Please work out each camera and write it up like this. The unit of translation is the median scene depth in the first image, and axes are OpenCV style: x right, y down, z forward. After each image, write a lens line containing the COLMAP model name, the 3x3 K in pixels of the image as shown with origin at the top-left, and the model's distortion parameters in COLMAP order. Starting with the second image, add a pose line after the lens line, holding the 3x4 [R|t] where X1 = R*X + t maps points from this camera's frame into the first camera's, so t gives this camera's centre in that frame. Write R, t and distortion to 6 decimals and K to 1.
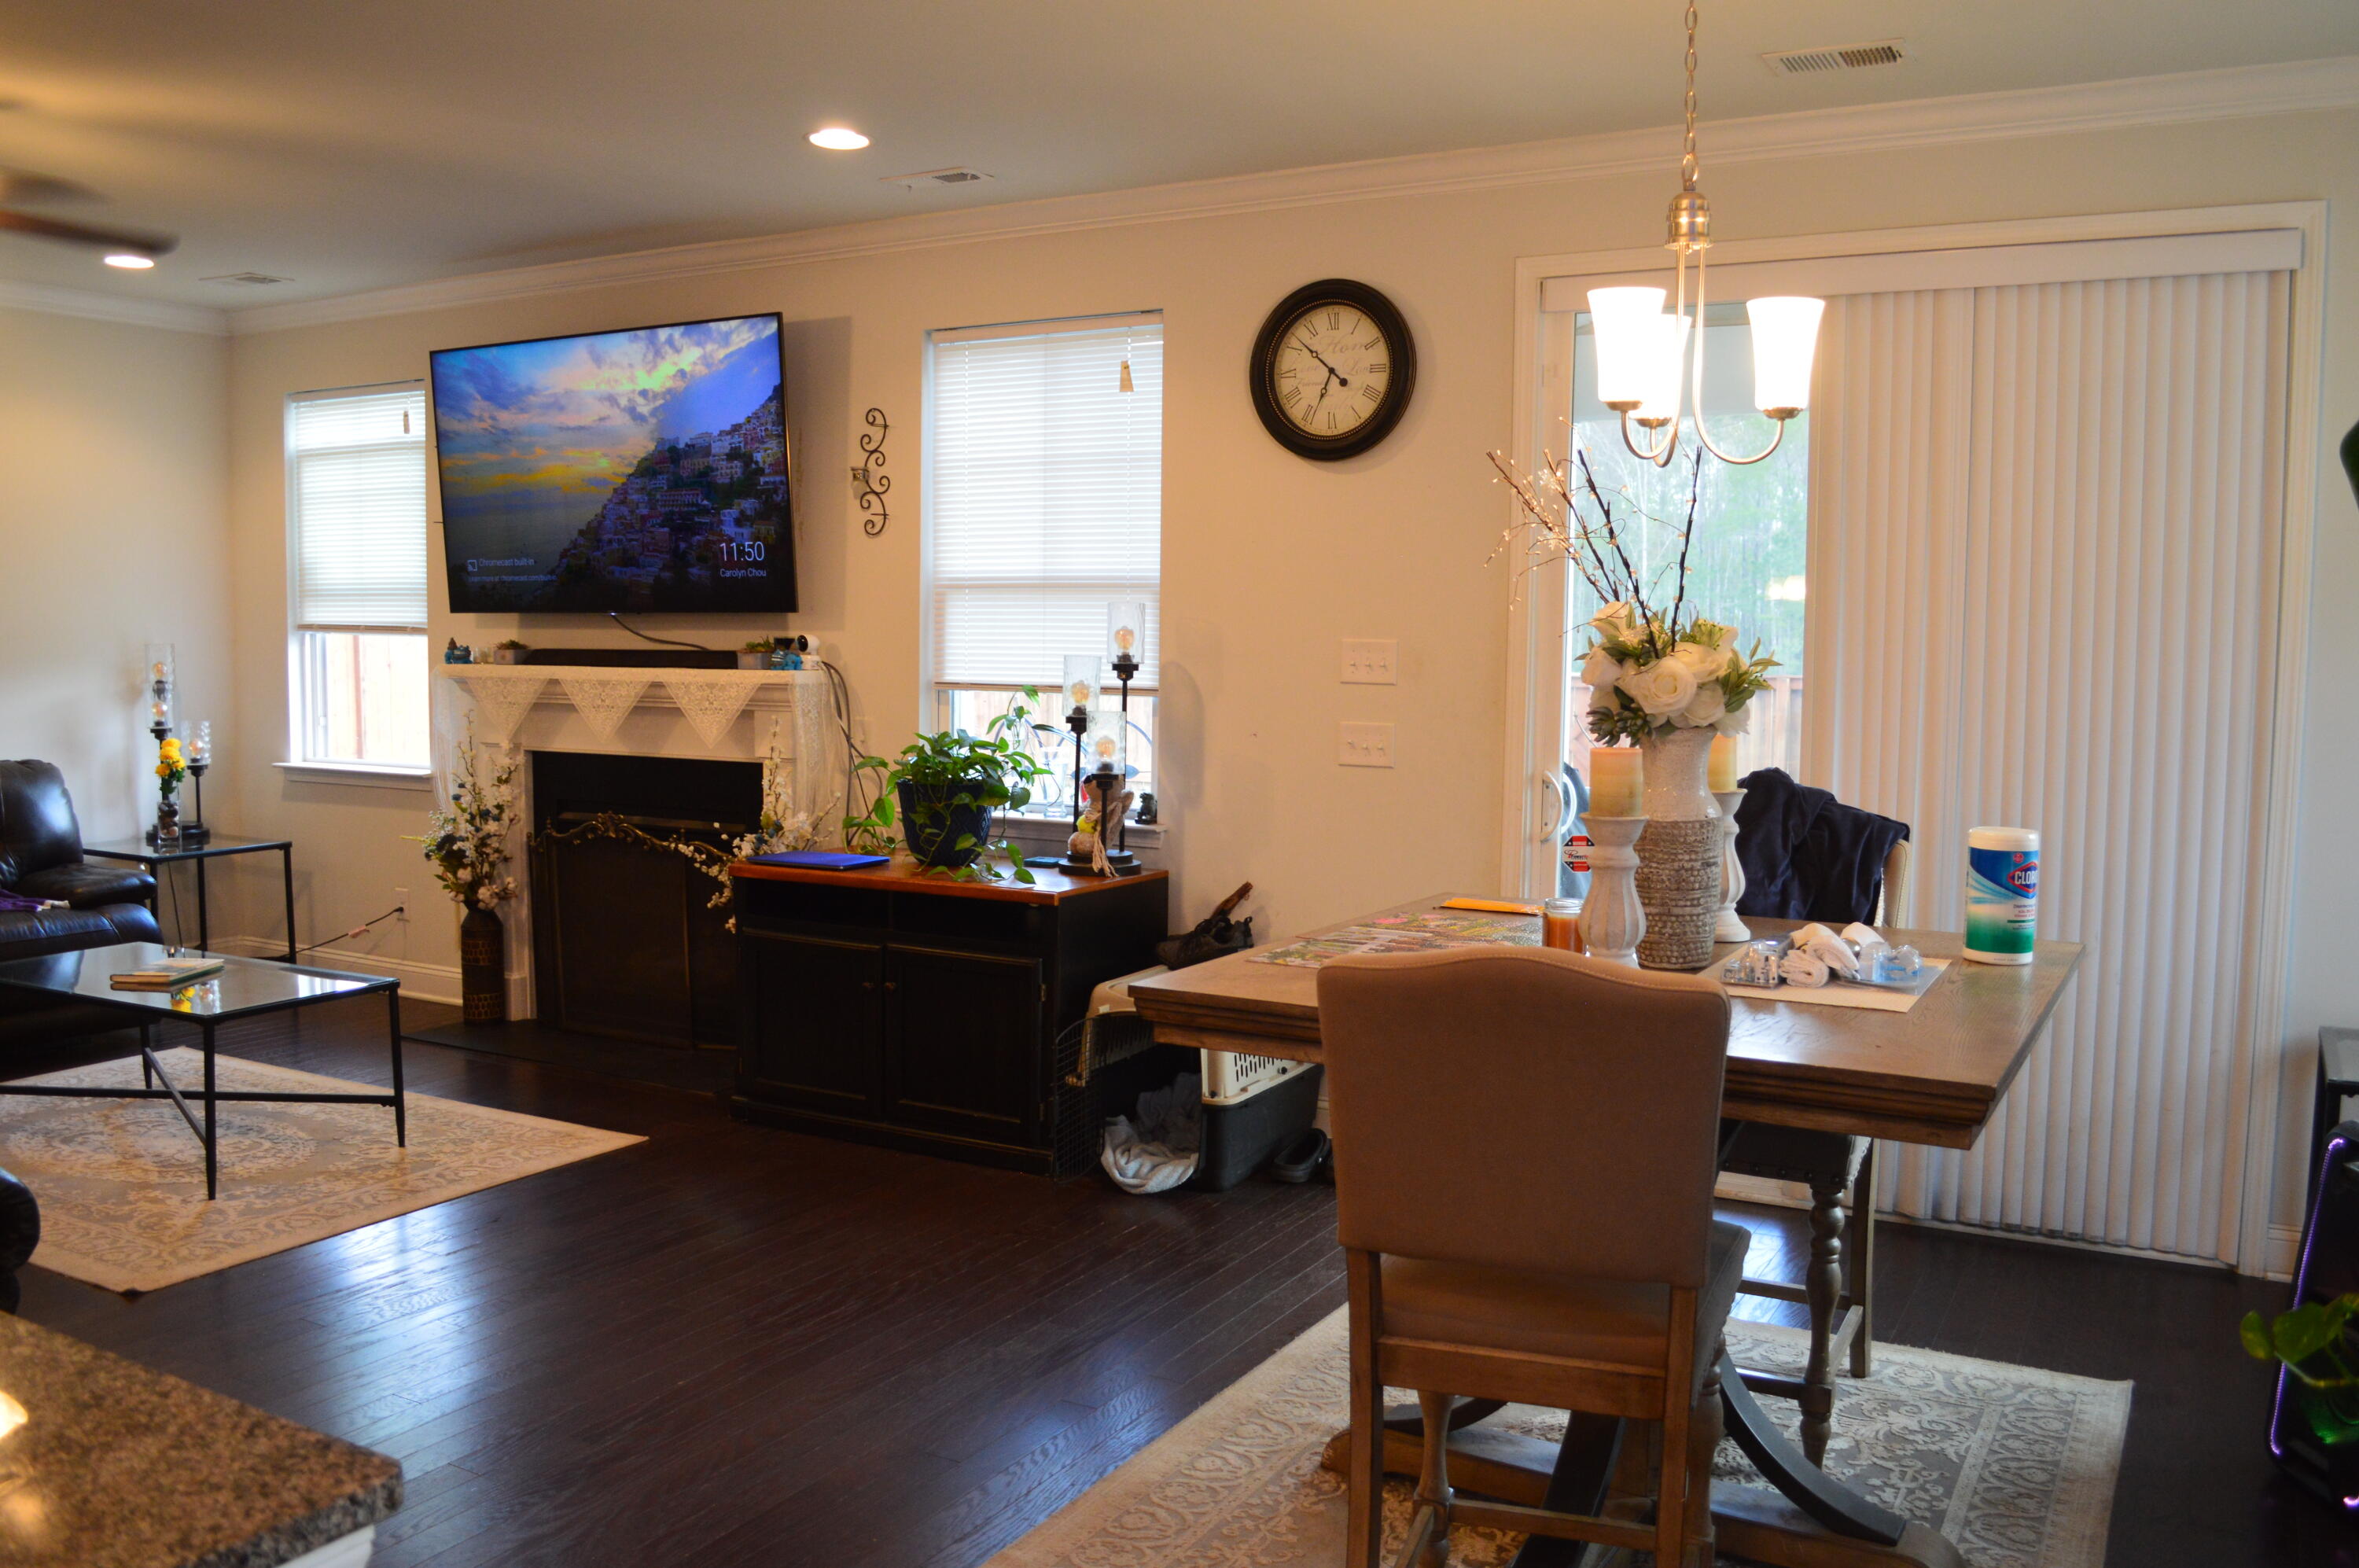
lens RADIAL K [[1884.5, 0, 1189.4], [0, 1884.5, 792.2], [0, 0, 1]] dist [-0.082635, 0.016053]
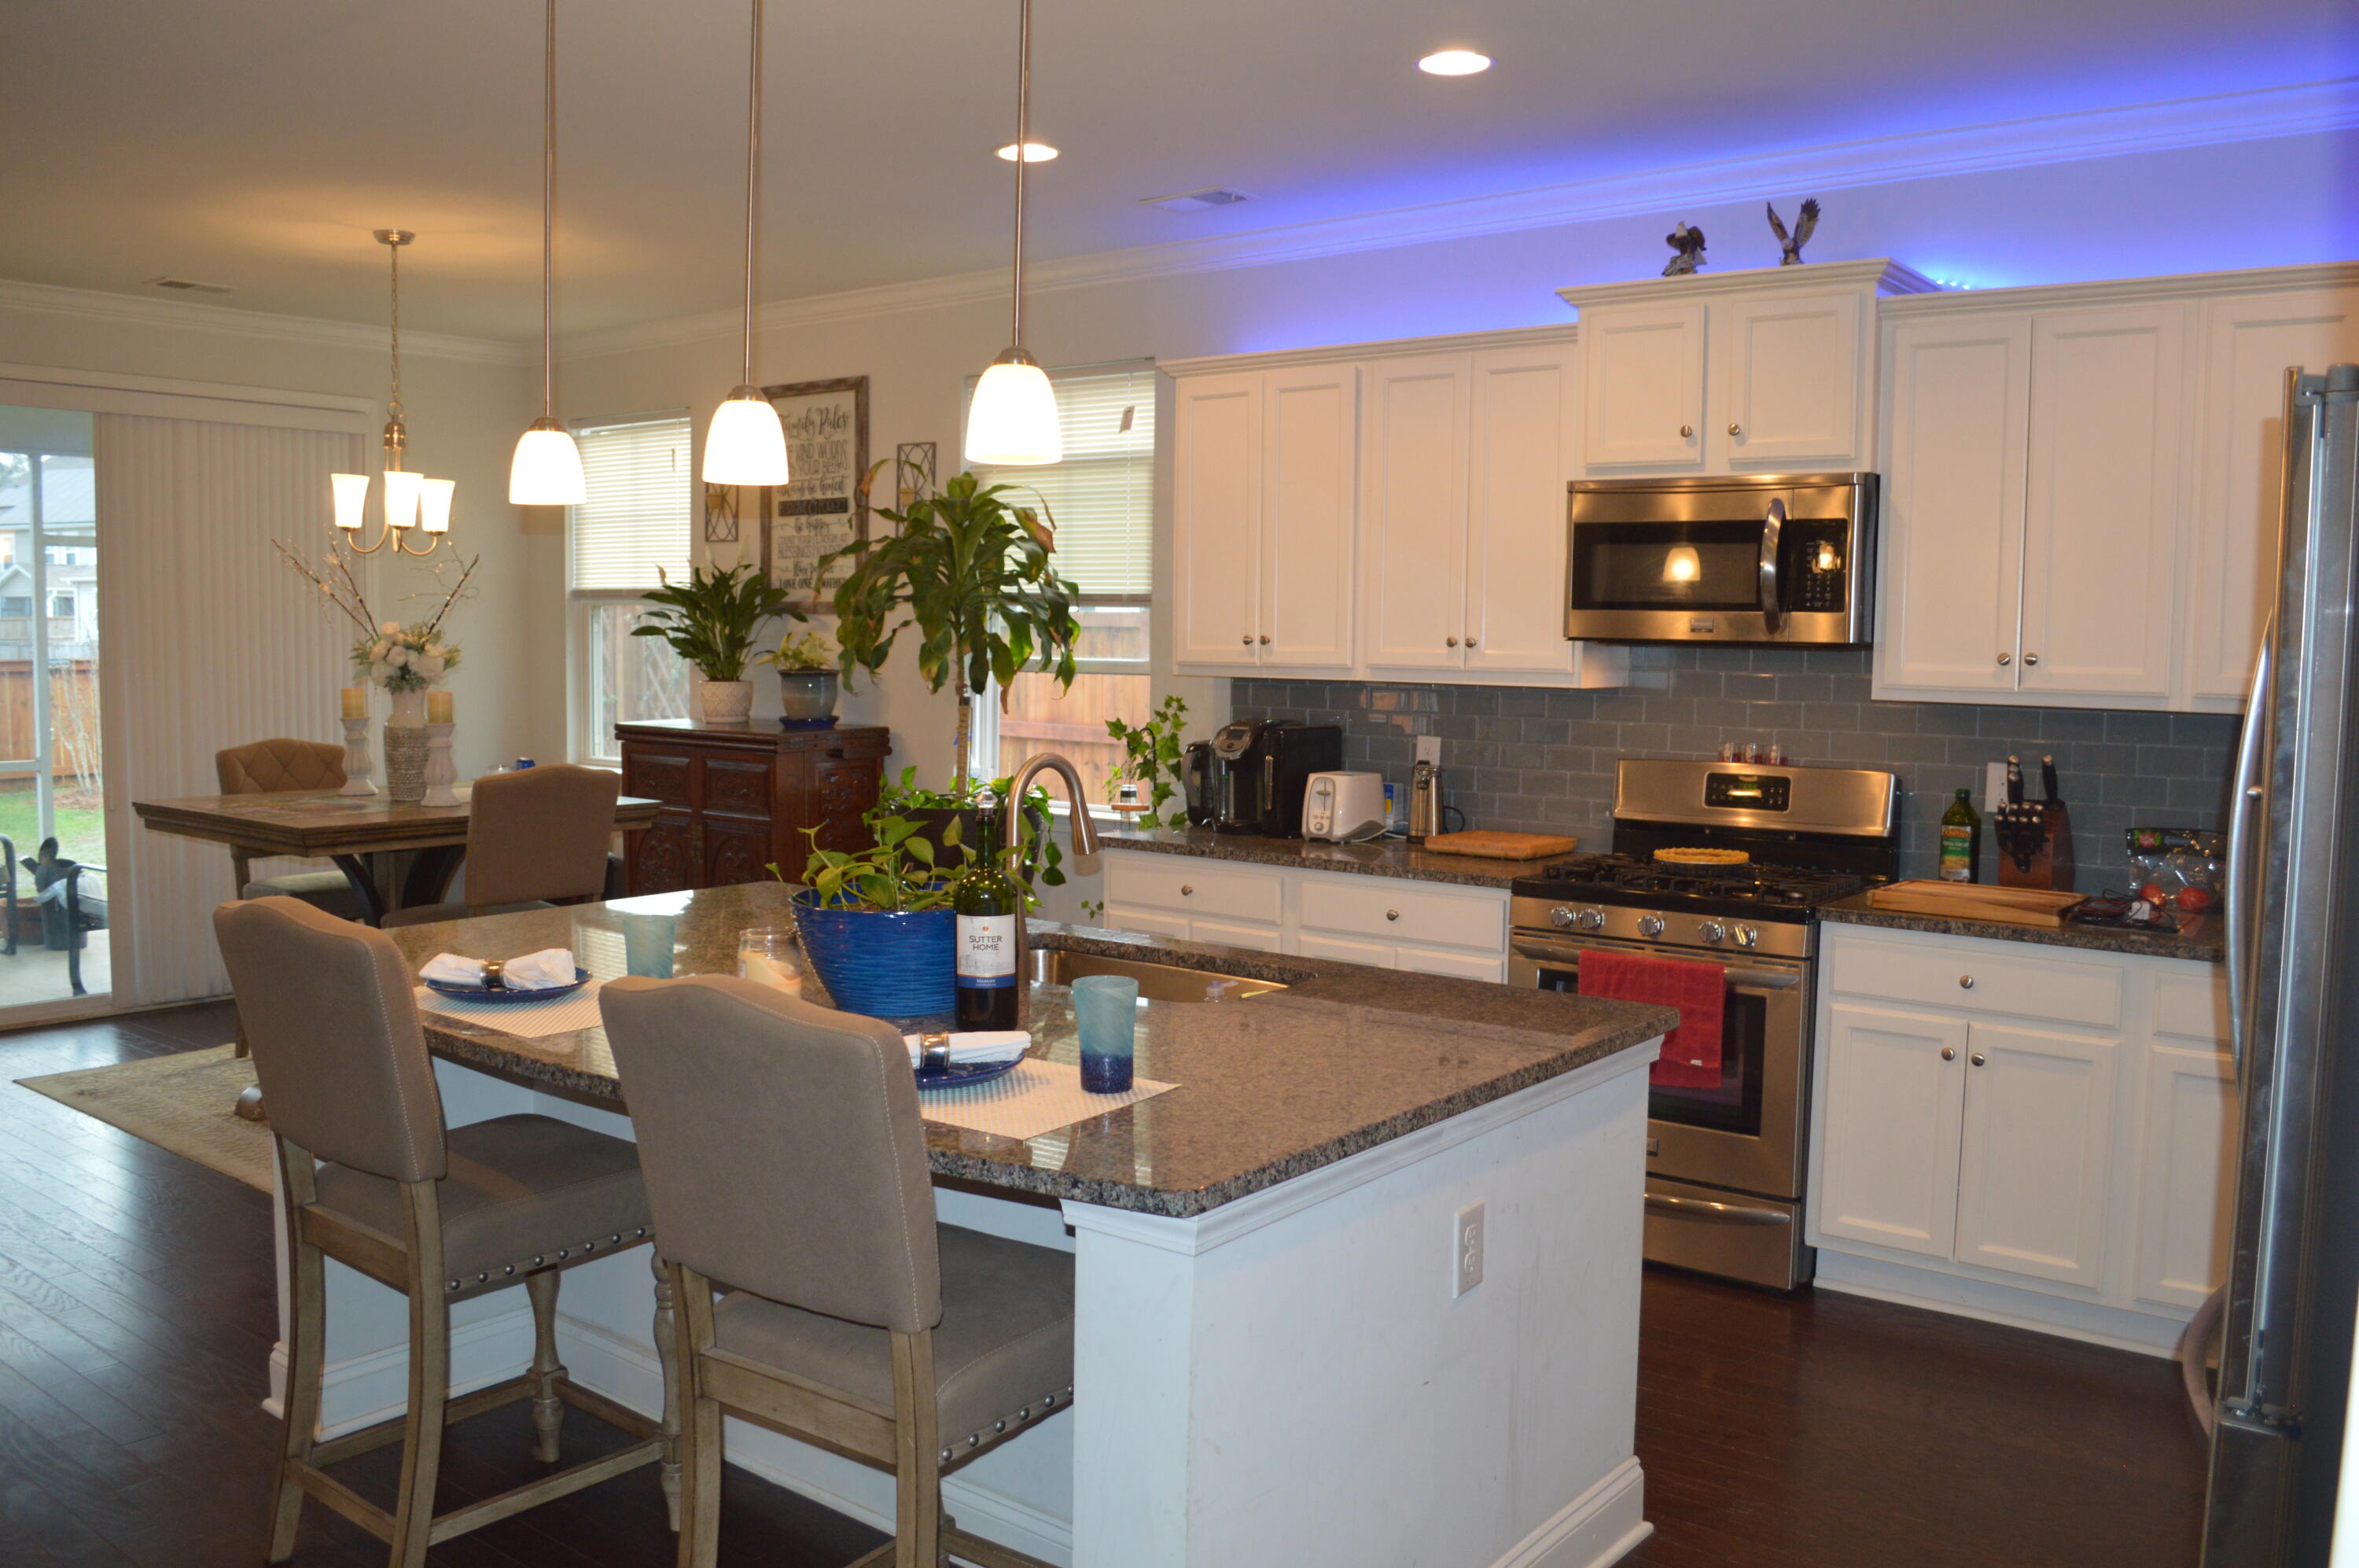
lens RADIAL K [[1884.5, 0, 1185.6], [0, 1884.5, 791.2], [0, 0, 1]] dist [-0.082635, 0.016053]
pose [[0.157782, -0.089556, 0.983404, -0.945691], [0.075900, 0.994033, 0.078346, -0.006660], [-0.984553, 0.062279, 0.163638, -0.098479]]
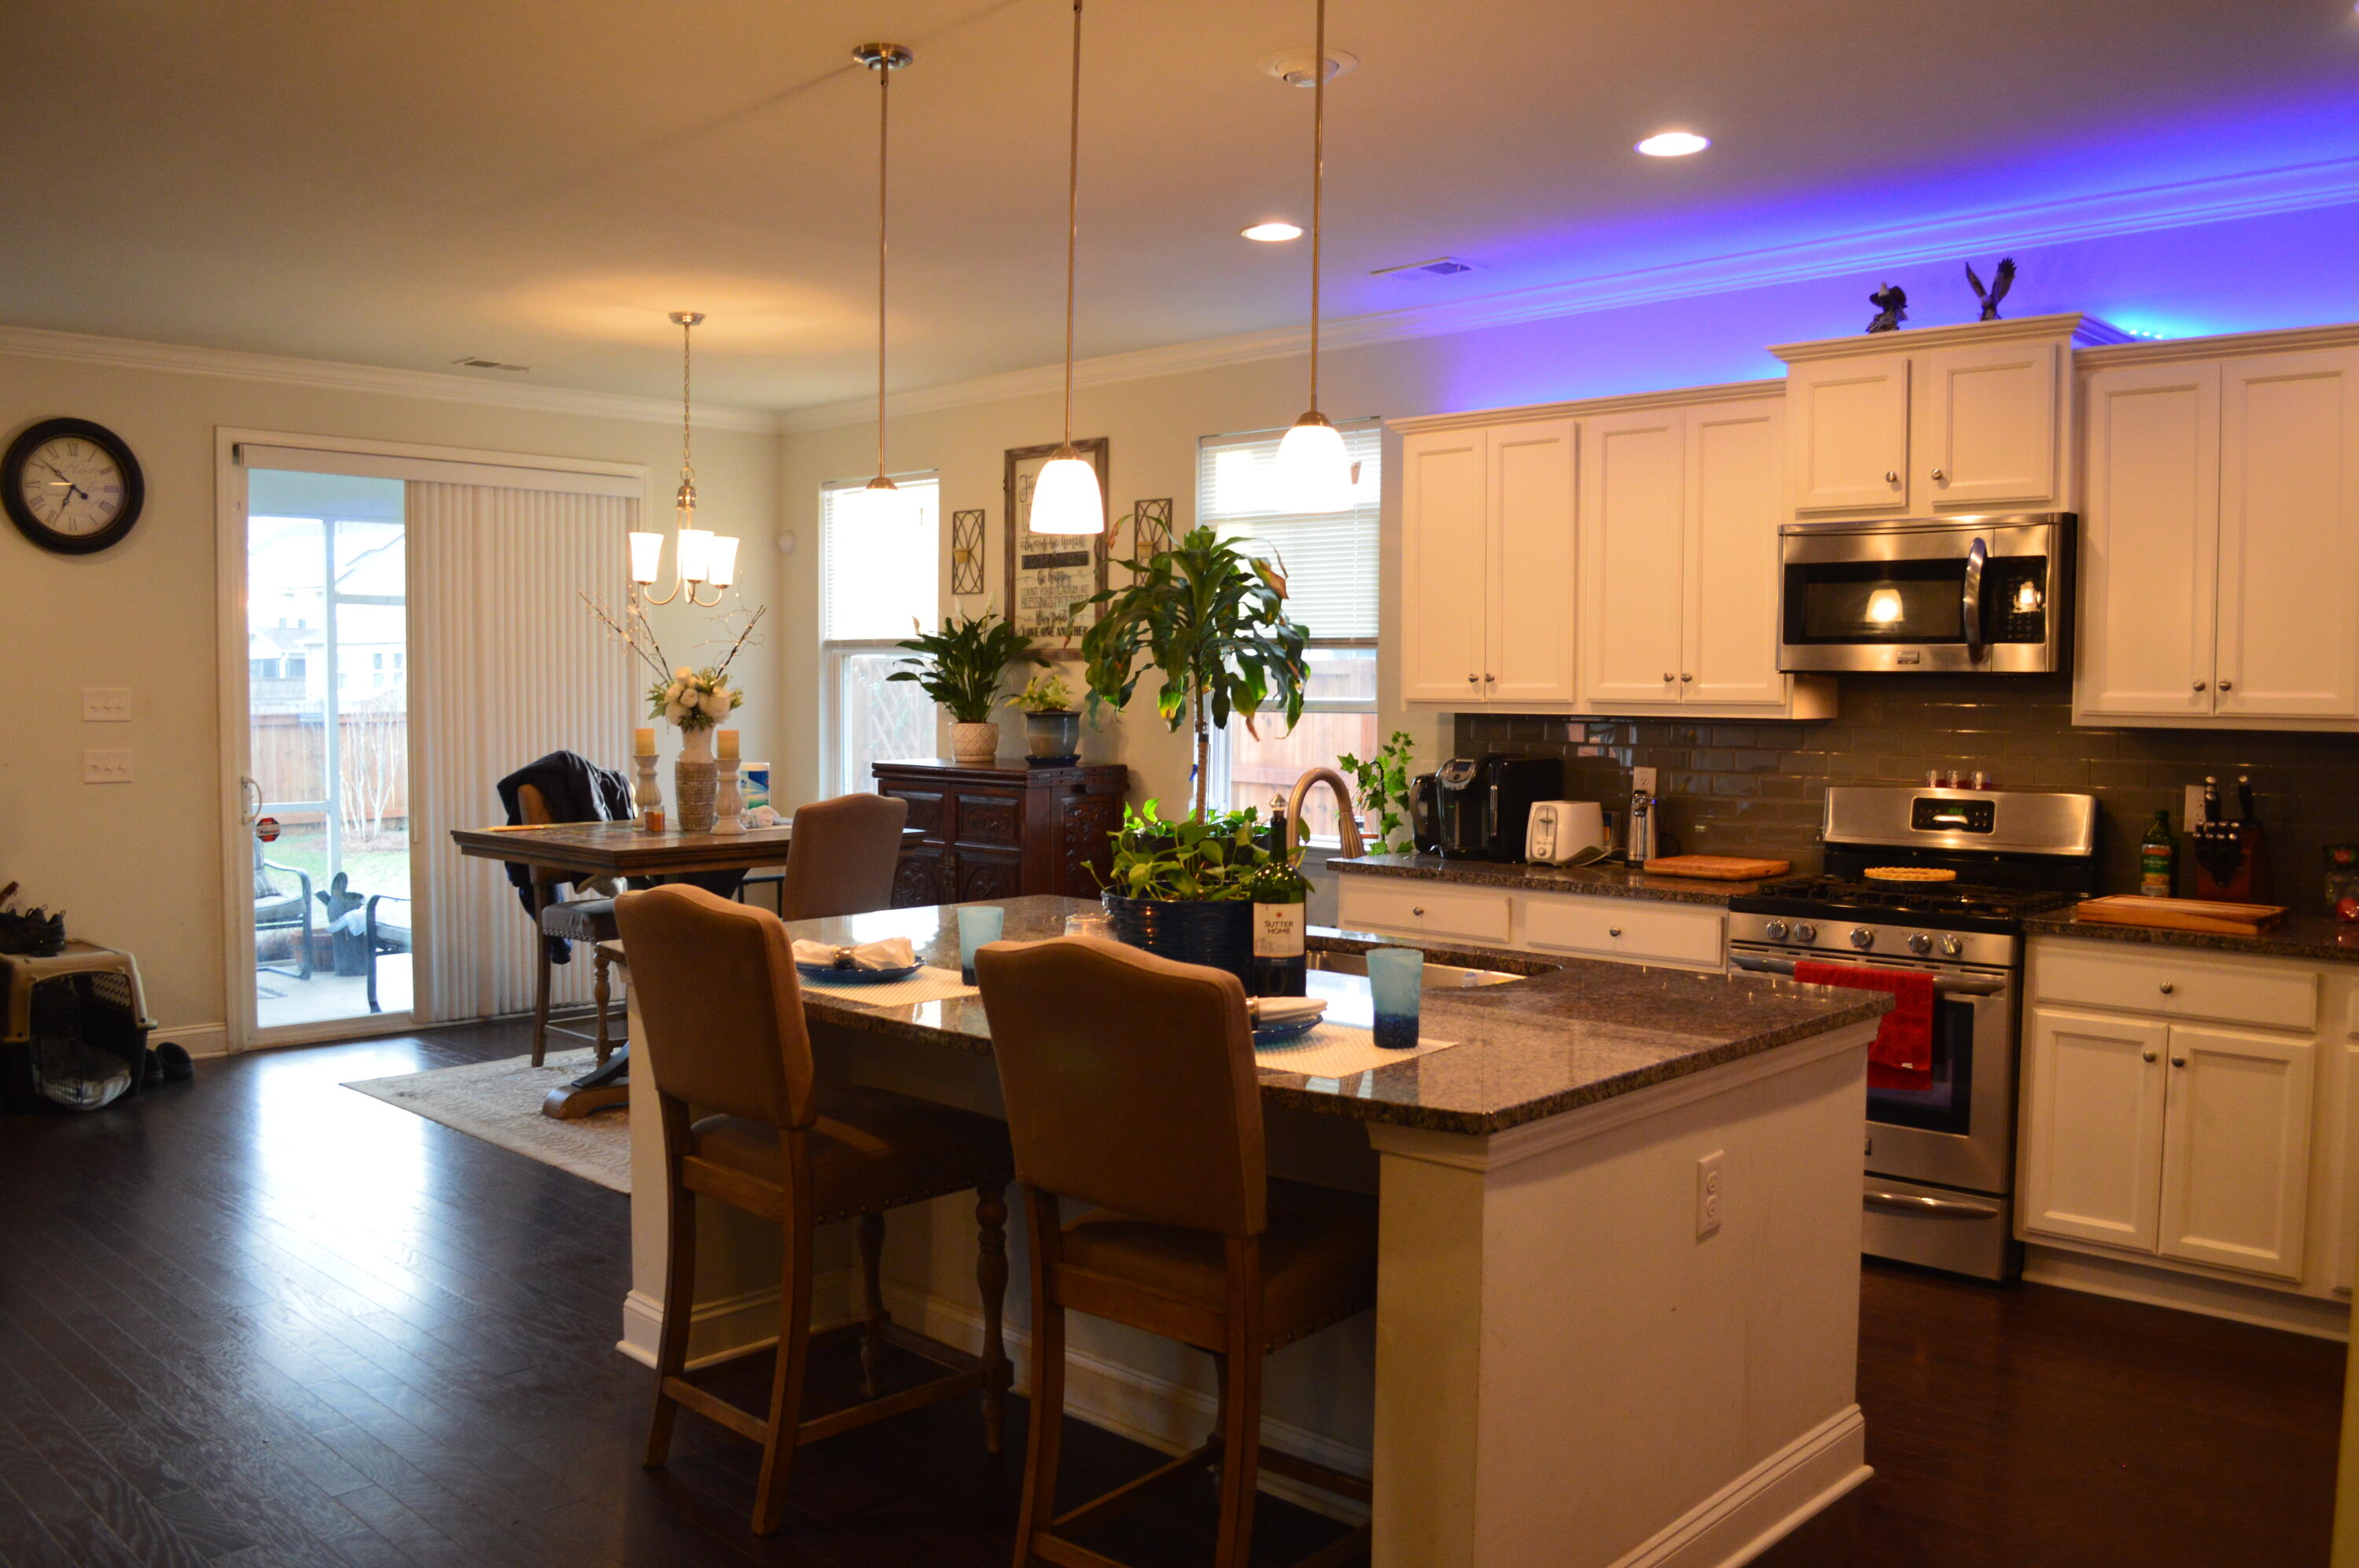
lens RADIAL K [[1884.5, 0, 1190.8], [0, 1884.5, 791.6], [0, 0, 1]] dist [-0.082635, 0.016053]
pose [[0.250494, -0.060834, 0.966205, -1.035096], [0.082152, 0.995760, 0.041396, 0.002259], [-0.964626, 0.069006, 0.254429, -0.083462]]
